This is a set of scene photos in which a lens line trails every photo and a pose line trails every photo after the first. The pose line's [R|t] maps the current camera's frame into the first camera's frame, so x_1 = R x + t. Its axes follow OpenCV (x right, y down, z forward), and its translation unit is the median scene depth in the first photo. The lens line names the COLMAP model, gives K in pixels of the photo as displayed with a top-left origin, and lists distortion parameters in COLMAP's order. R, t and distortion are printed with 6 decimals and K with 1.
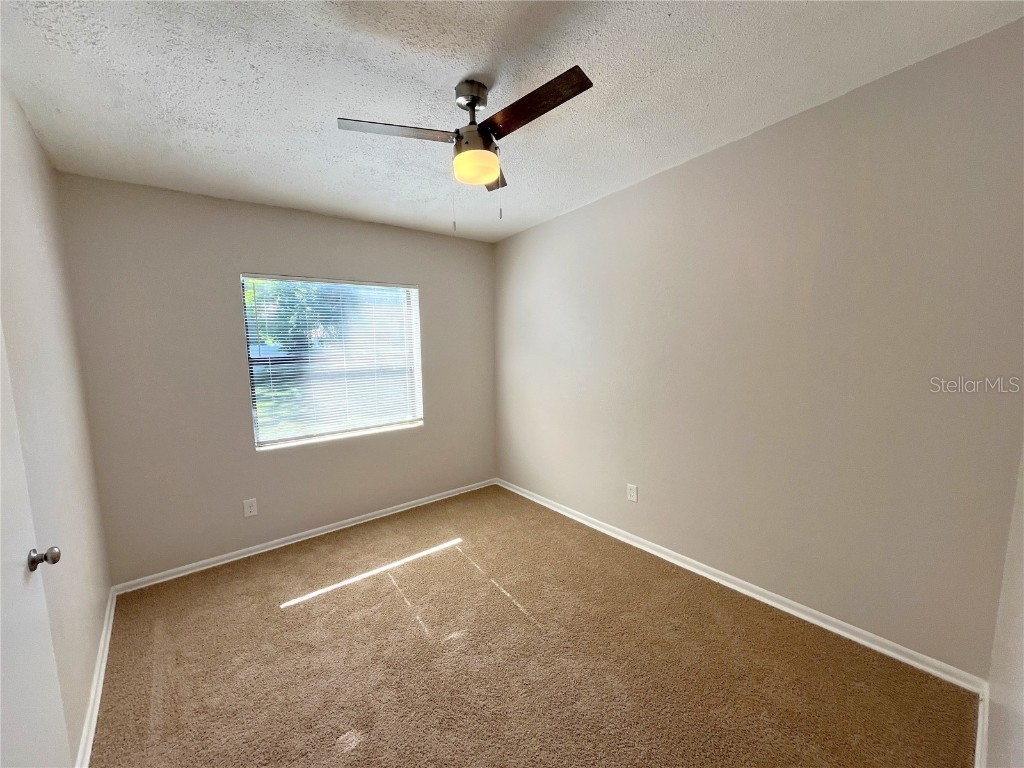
lens RADIAL K [[414.8, 0, 528.9], [0, 414.8, 384.6], [0, 0, 1]] dist [0.000897, 0.000165]
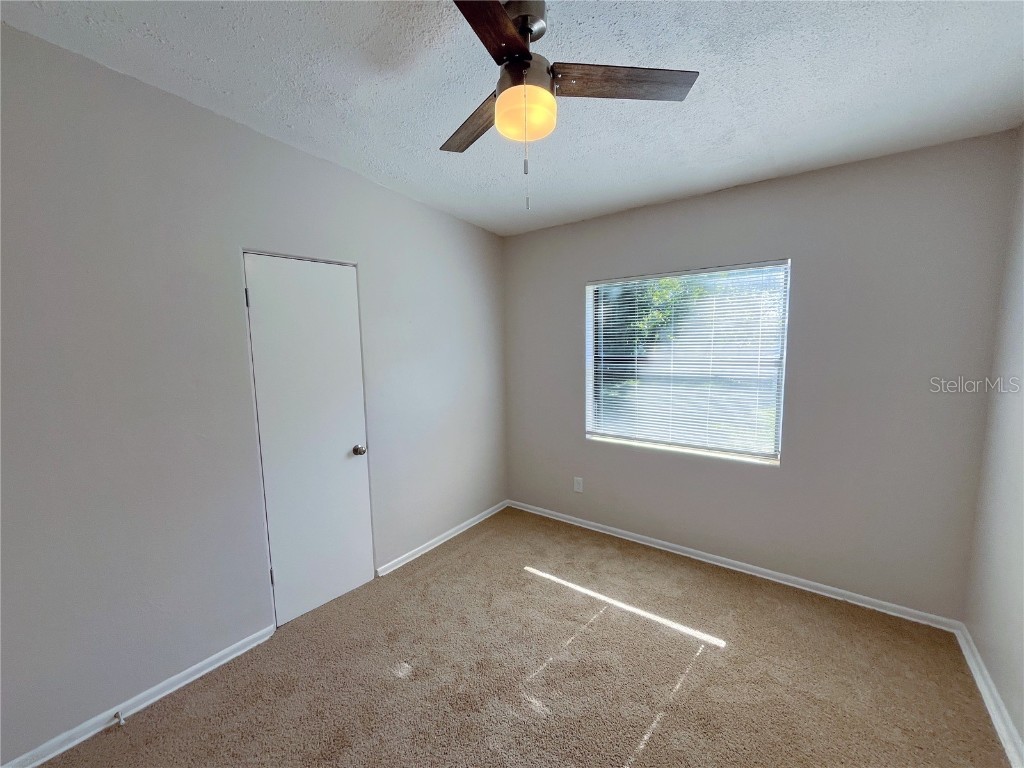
lens RADIAL K [[423.8, 0, 498.9], [0, 423.8, 384.8], [0, 0, 1]] dist [0.012272, 0.000218]
pose [[0.194433, 0.109883, -0.974742, 0.414956], [-0.096460, 0.991031, 0.092479, -0.069751], [0.976161, 0.076042, 0.203289, 0.520252]]
